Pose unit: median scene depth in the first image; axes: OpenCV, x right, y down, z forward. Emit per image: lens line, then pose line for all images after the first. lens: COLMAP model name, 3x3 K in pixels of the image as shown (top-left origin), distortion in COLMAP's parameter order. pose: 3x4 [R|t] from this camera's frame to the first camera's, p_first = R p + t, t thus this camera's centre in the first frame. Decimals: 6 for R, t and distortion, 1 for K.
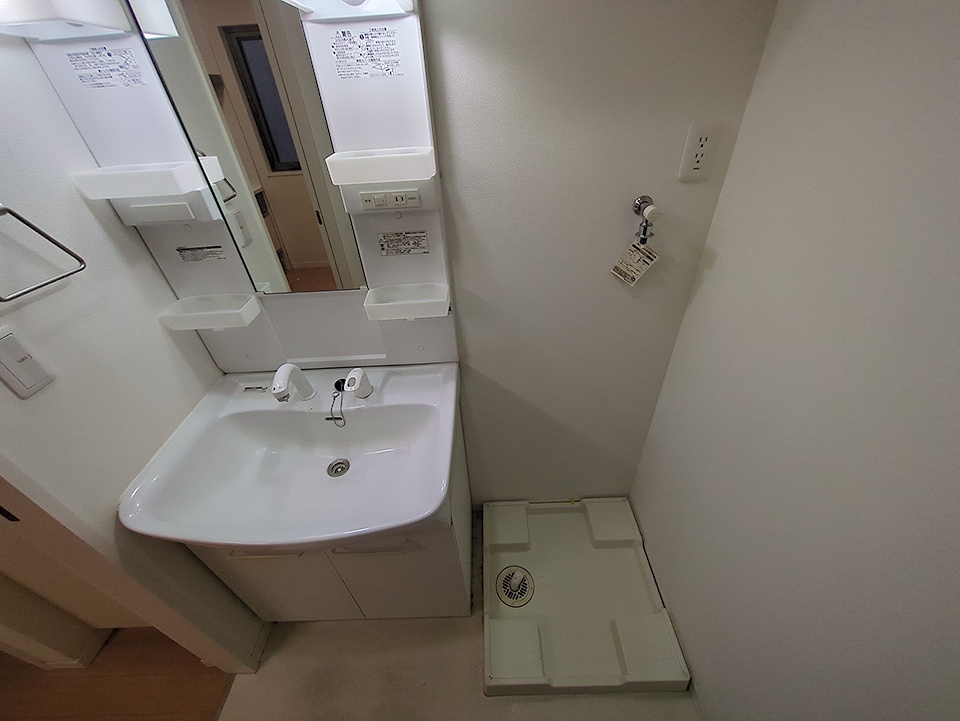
lens RADIAL K [[378.8, 0, 485.4], [0, 378.8, 364.5], [0, 0, 1]] dist [0.004053, -0.000719]
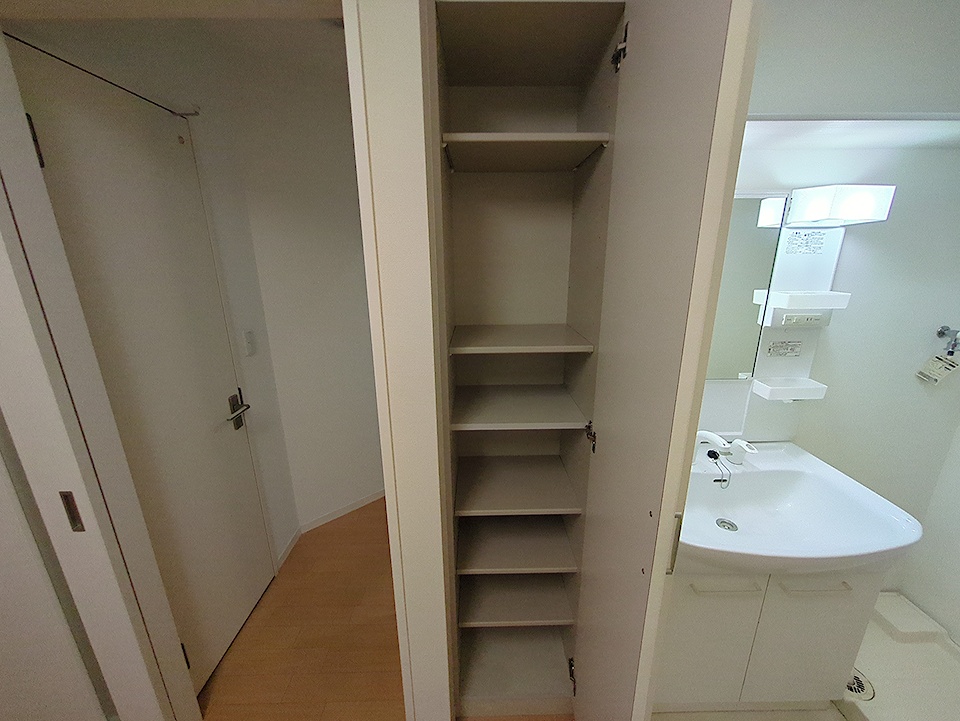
lens RADIAL K [[378.8, 0, 478.1], [0, 378.8, 365.0], [0, 0, 1]] dist [0.004053, -0.000719]
pose [[0.999269, 0.038220, -0.000743, -1.313564], [-0.036059, 0.935957, -0.350263, 0.275422], [-0.012691, 0.350034, 0.936651, -0.310880]]
